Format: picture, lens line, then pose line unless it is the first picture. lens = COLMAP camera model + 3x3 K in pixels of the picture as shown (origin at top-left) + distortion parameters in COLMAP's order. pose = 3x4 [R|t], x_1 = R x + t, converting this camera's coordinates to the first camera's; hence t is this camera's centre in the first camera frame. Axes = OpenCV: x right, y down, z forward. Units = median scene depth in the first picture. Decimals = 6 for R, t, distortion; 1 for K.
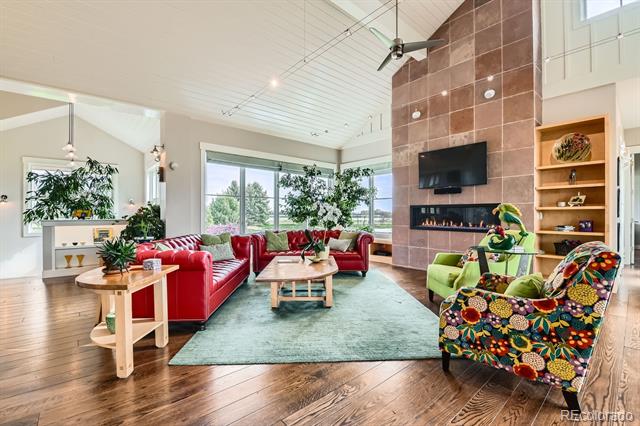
lens RADIAL K [[278.0, 0, 319.6], [0, 278.0, 215.8], [0, 0, 1]] dist [0.001383, -0.012475]
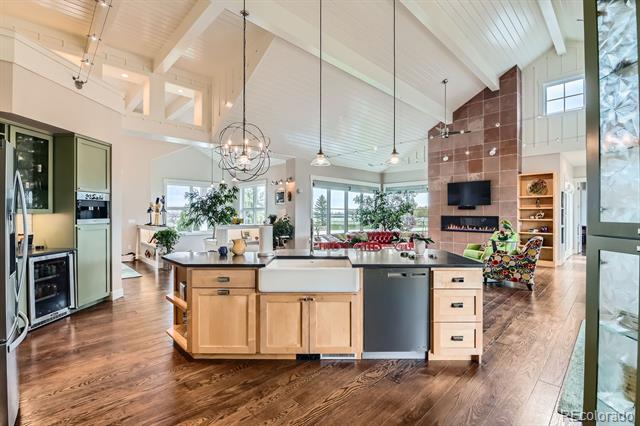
lens RADIAL K [[291.1, 0, 320.0], [0, 291.1, 213.0], [0, 0, 1]] dist [-0.002224, -0.000596]
pose [[0.998118, 0.002387, 0.061272, -0.616293], [-0.001894, 0.999965, -0.008098, -0.051010], [-0.061290, 0.007966, 0.998088, -0.802117]]
